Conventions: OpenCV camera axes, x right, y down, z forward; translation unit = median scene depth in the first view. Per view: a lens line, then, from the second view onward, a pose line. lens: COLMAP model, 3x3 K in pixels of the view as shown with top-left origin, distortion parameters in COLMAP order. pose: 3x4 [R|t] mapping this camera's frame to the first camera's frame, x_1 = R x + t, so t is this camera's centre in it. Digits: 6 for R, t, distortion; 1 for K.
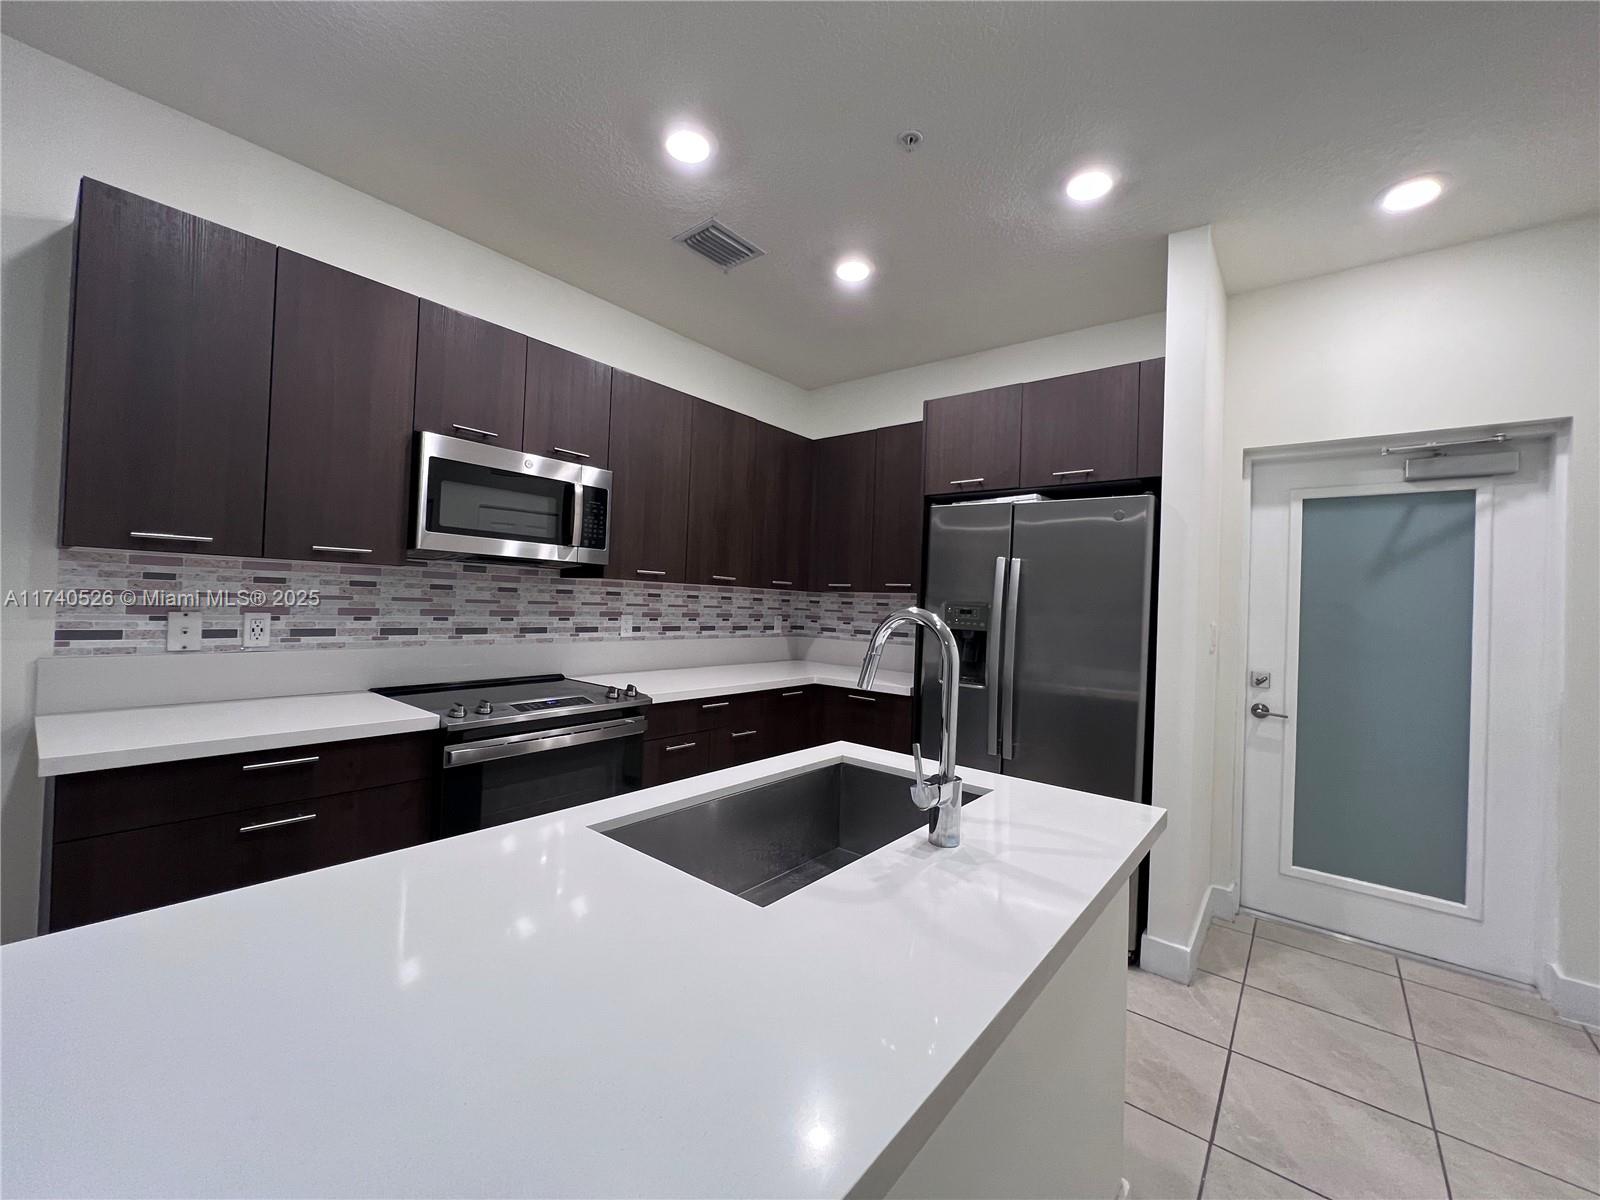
lens RADIAL K [[642.0, 0, 797.1], [0, 642.0, 593.7], [0, 0, 1]] dist [-0.002674, 0.000732]
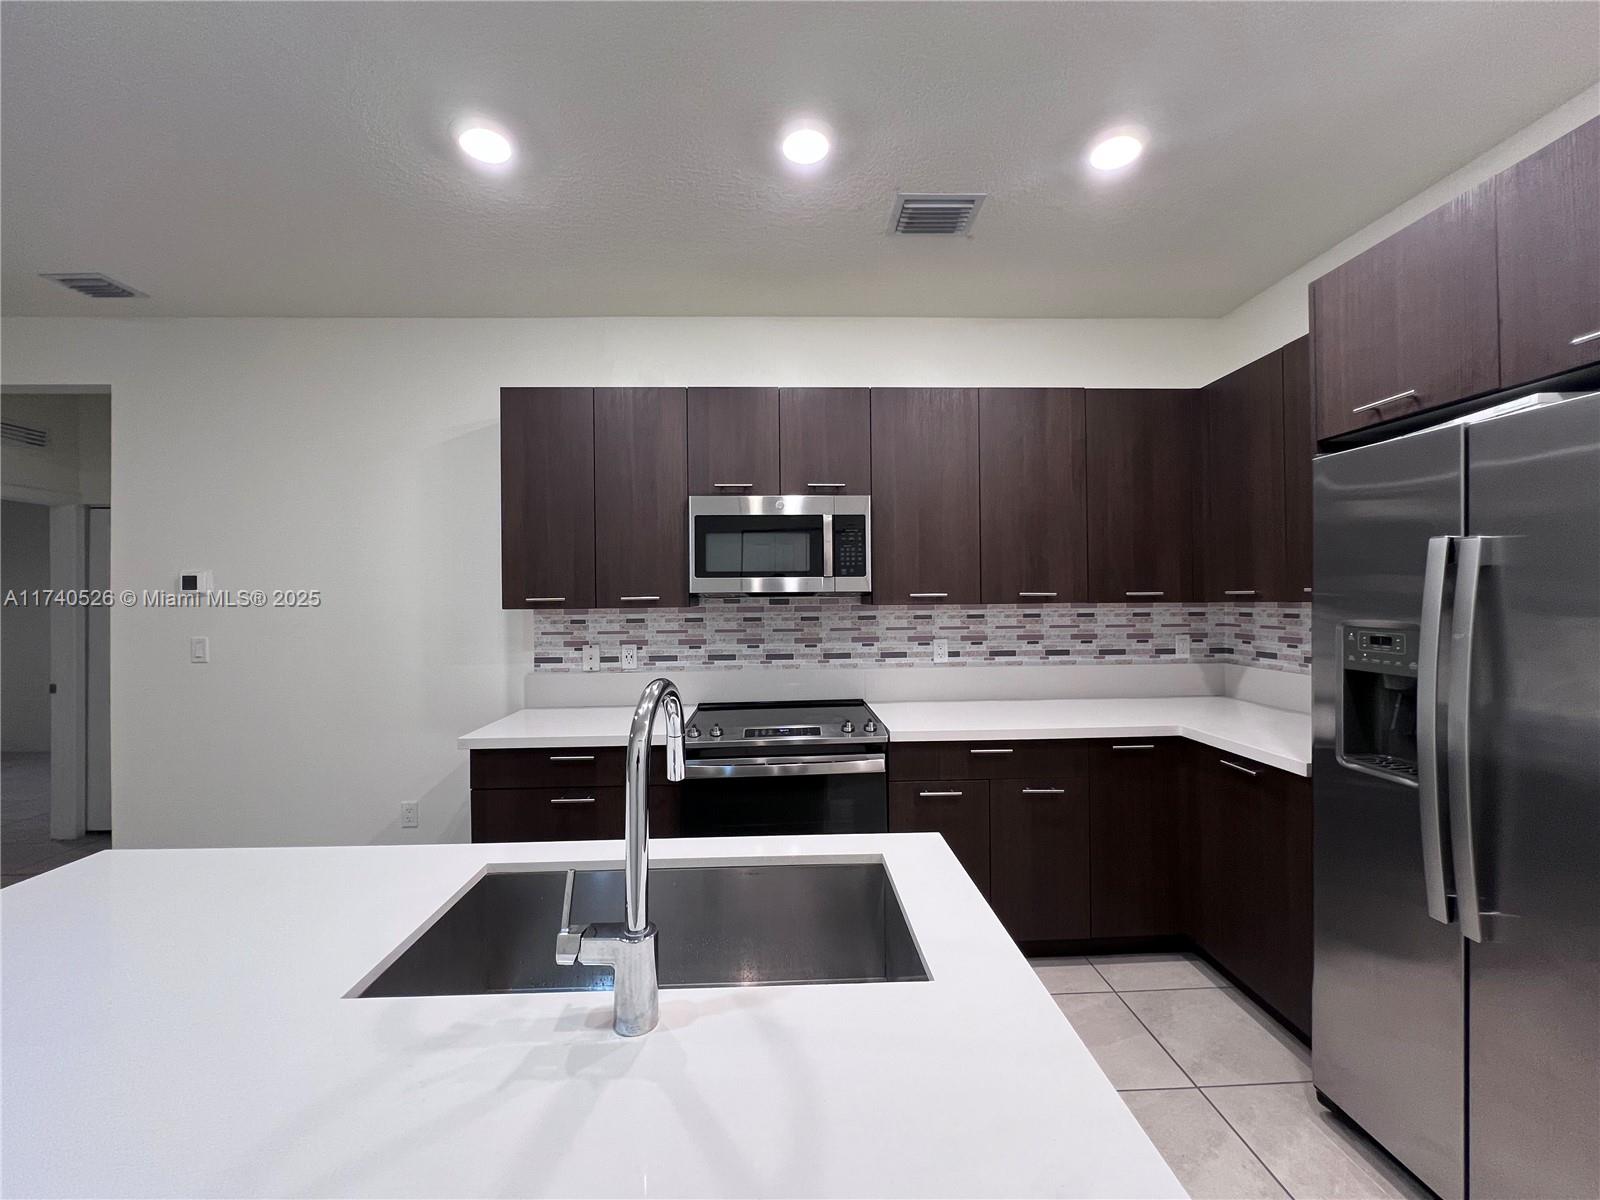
lens RADIAL K [[642.0, 0, 797.1], [0, 642.0, 593.7], [0, 0, 1]] dist [-0.002674, 0.000732]
pose [[0.658199, -0.050853, -0.751124, 0.367931], [0.045859, 0.998572, -0.027420, -0.020553], [0.751446, -0.016398, 0.659591, 0.281174]]
